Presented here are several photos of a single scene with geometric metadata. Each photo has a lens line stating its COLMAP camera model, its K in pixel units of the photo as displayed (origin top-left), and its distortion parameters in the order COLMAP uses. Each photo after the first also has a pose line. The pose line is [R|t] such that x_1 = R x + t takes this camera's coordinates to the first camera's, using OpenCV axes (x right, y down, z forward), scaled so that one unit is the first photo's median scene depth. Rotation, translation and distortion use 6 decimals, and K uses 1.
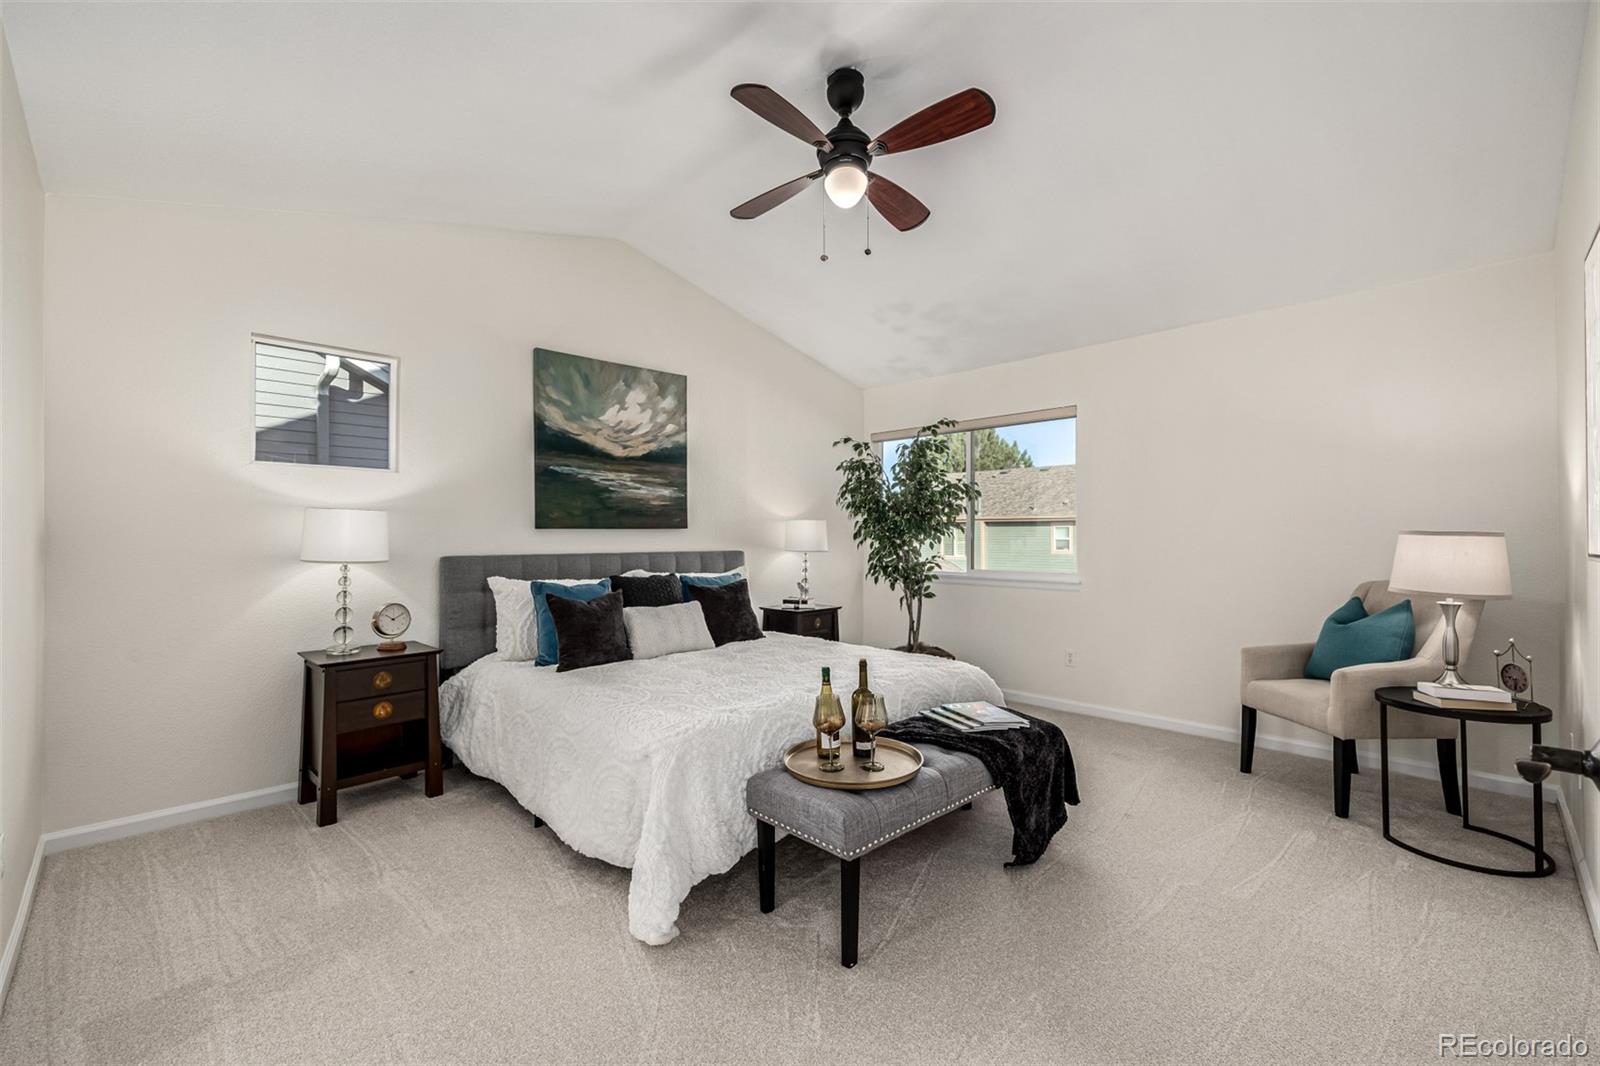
lens RADIAL K [[673.2, 0, 802.5], [0, 673.2, 527.0], [0, 0, 1]] dist [0.002206, 0.000216]
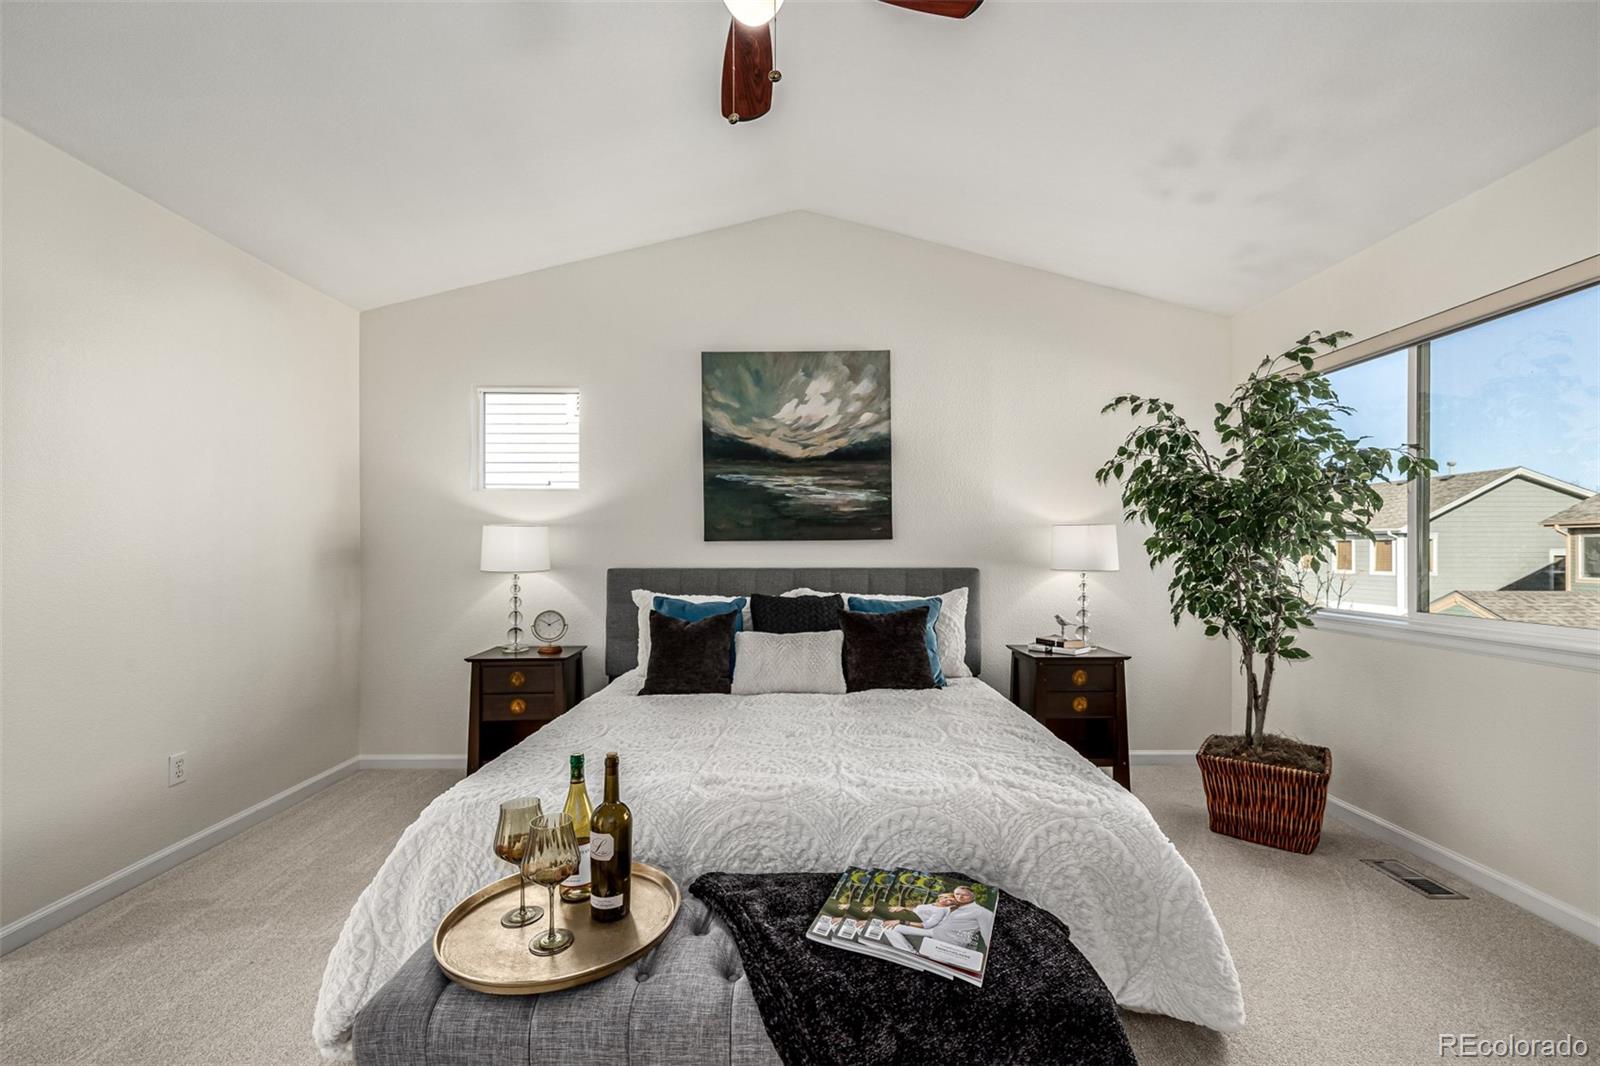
lens RADIAL K [[673.2, 0, 799.5], [0, 673.2, 547.7], [0, 0, 1]] dist [0.002206, 0.000216]
pose [[0.721566, -0.003076, -0.692338, 0.331614], [0.010273, 0.999928, 0.006264, 0.006531], [0.692269, -0.011632, 0.721546, 0.365826]]
